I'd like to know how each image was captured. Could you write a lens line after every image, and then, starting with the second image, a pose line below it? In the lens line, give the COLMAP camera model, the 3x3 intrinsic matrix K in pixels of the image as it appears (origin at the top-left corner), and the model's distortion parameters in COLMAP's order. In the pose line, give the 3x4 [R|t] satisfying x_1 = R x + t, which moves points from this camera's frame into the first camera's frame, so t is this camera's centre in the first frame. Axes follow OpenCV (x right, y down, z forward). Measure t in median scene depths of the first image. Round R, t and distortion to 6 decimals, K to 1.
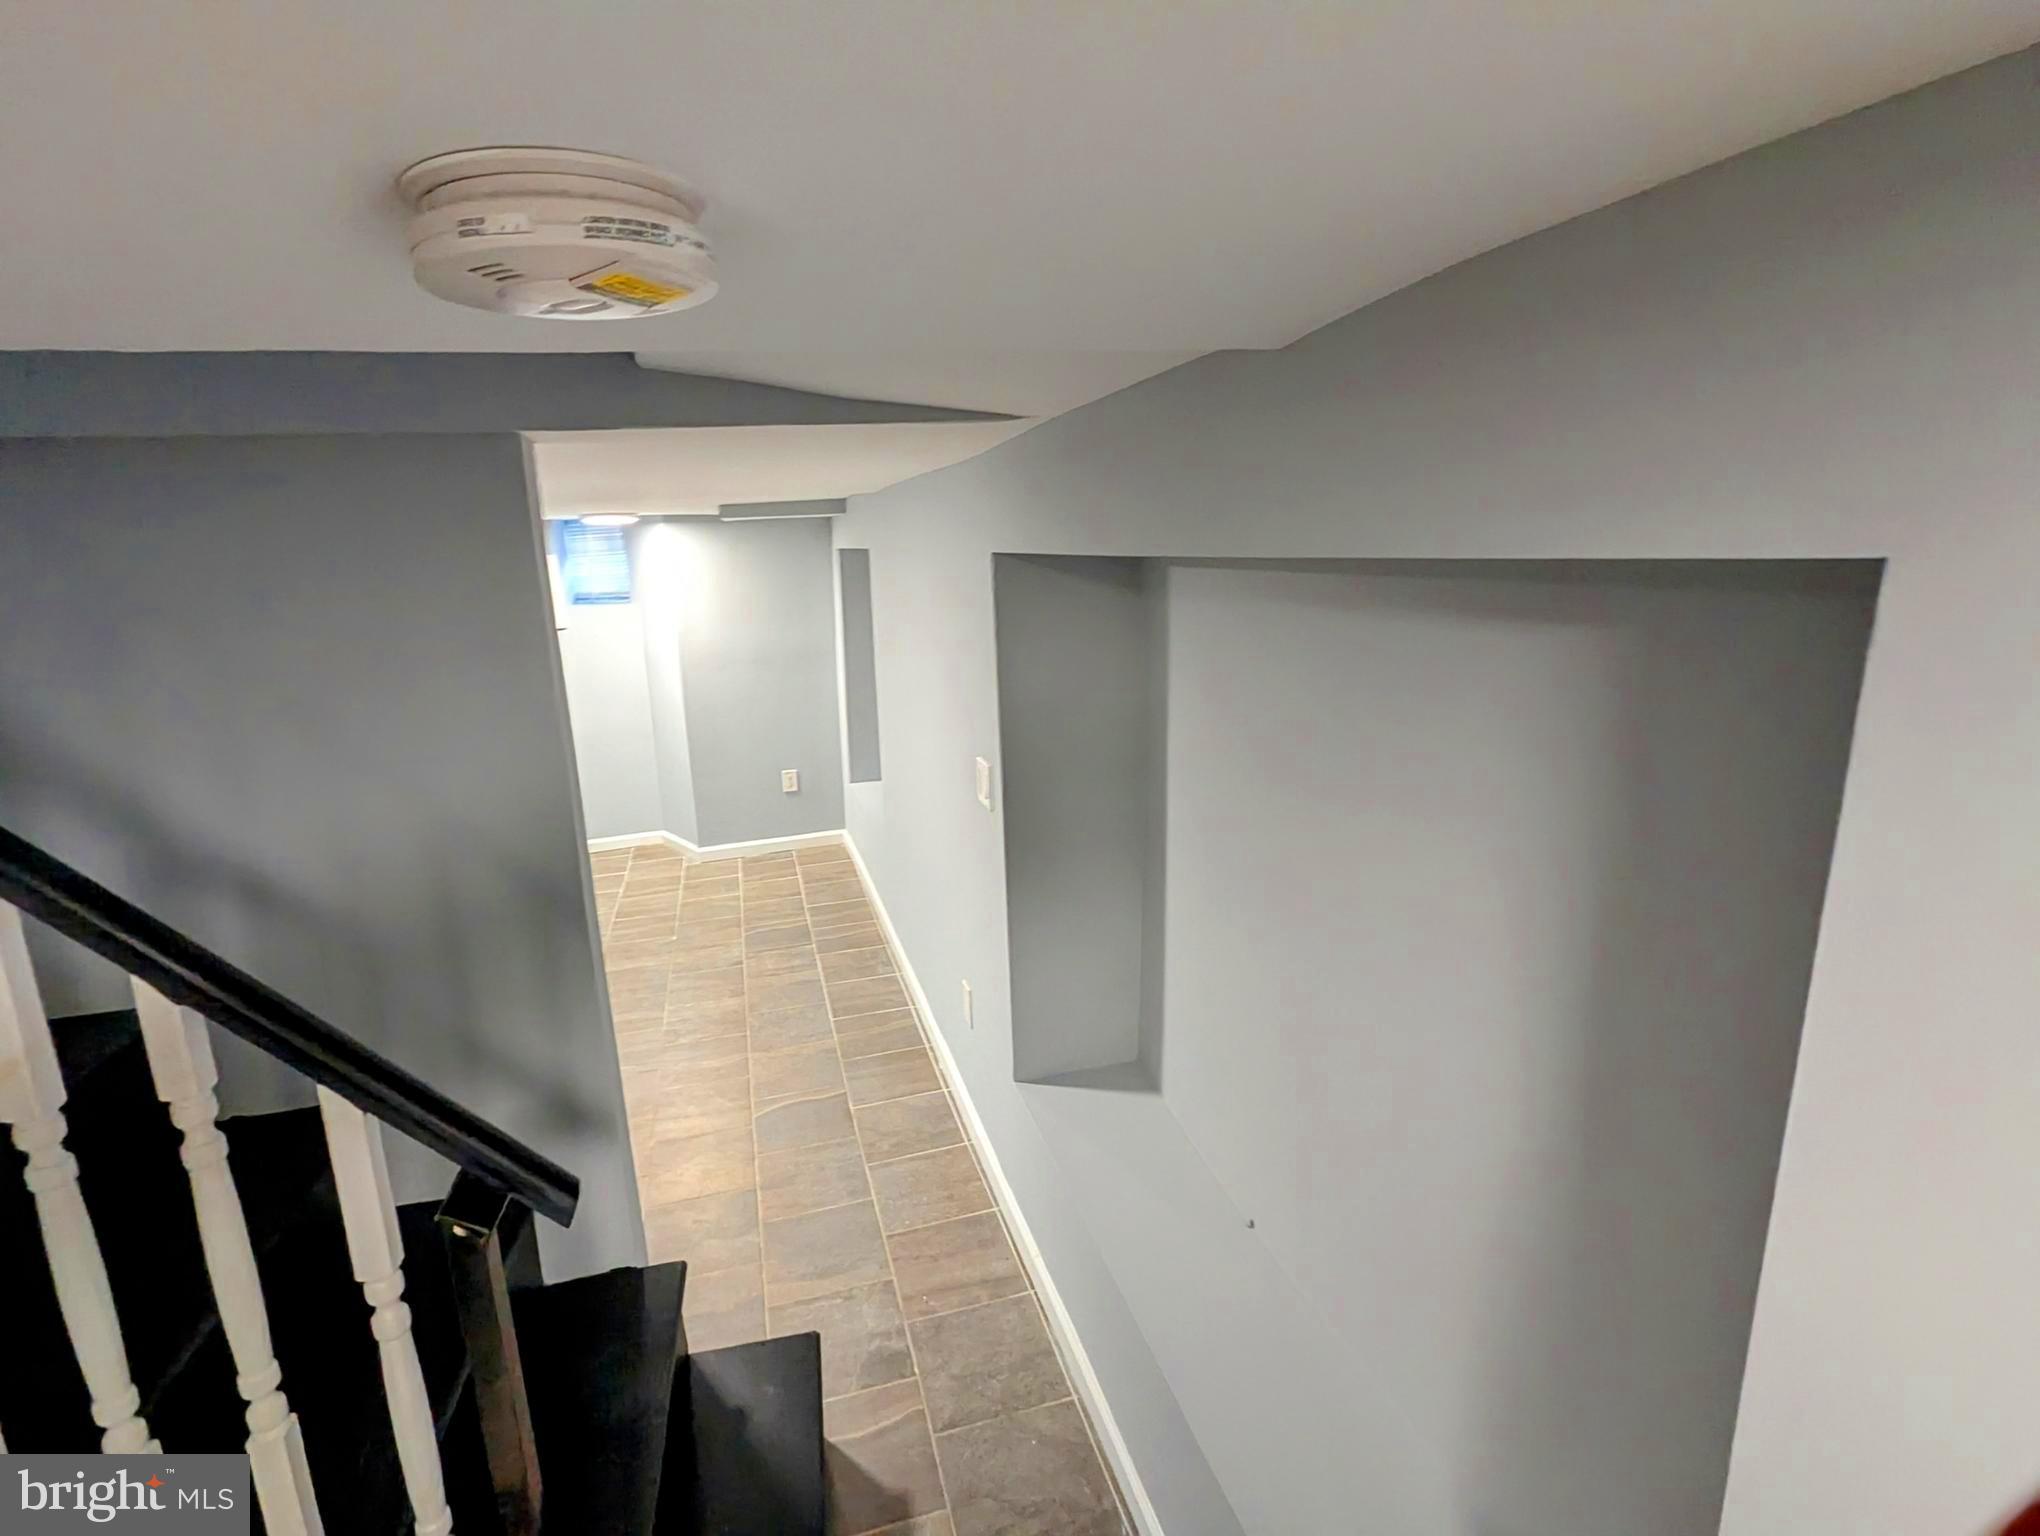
lens RADIAL K [[969.8, 0, 1024.1], [0, 969.8, 759.3], [0, 0, 1]] dist [-0.002984, 0.001381]
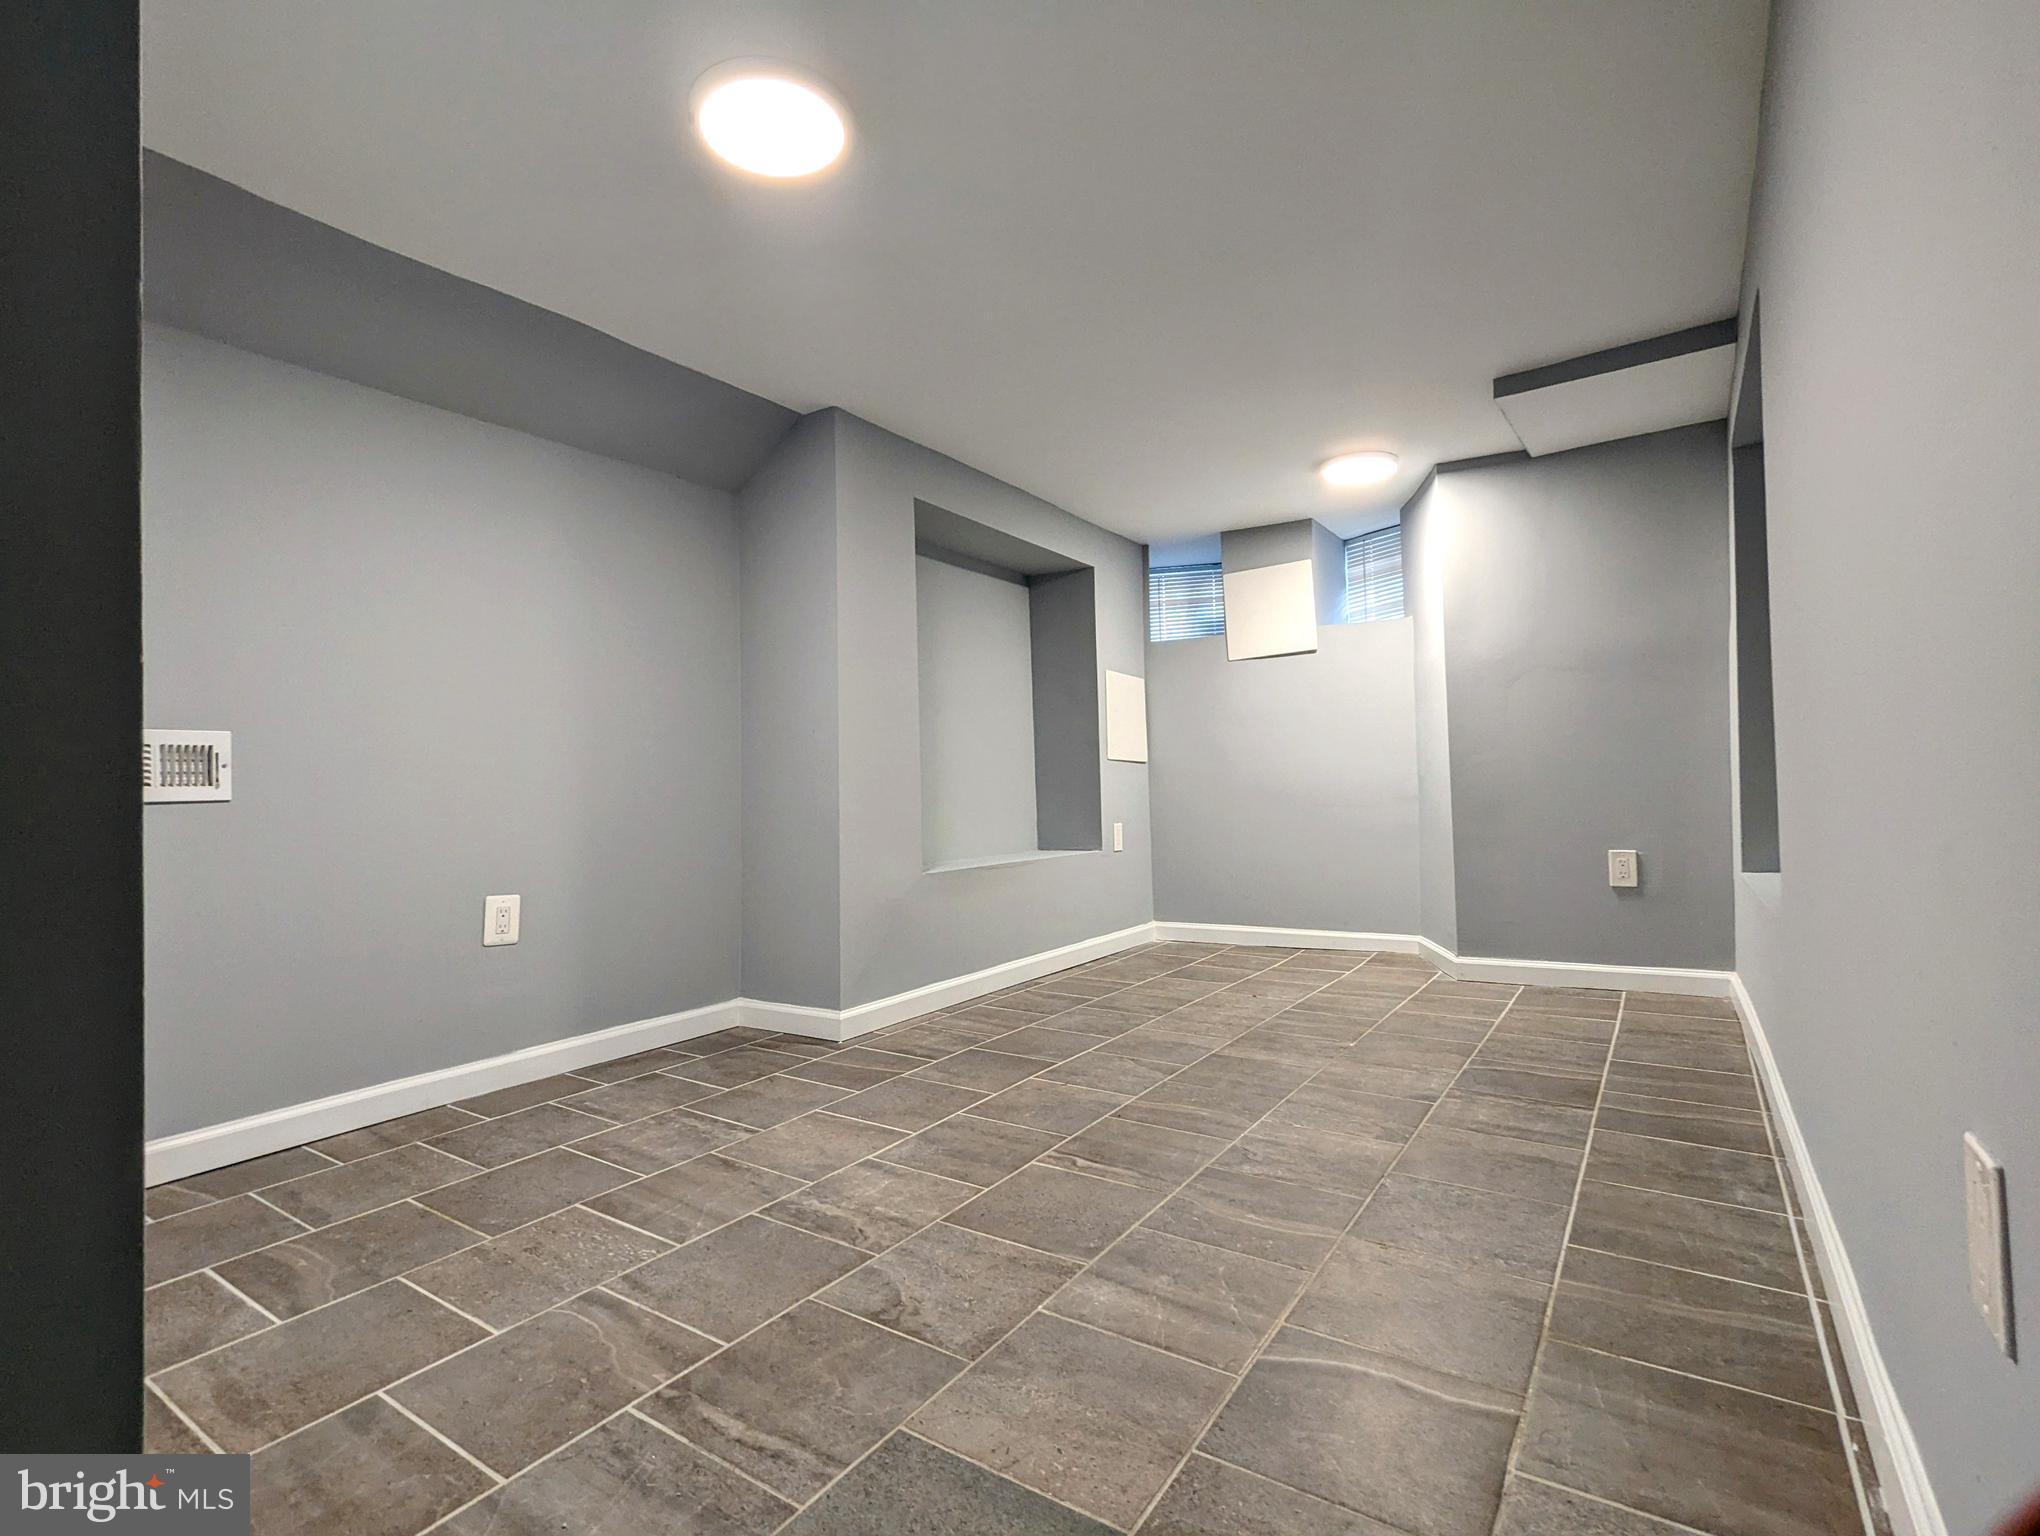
lens RADIAL K [[969.8, 0, 1004.5], [0, 969.8, 762.0], [0, 0, 1]] dist [-0.002984, 0.001381]
pose [[0.621064, -0.011139, -0.783681, -0.013929], [-0.170229, 0.974112, -0.148751, 0.135450], [0.765050, 0.225790, 0.603090, 0.411262]]
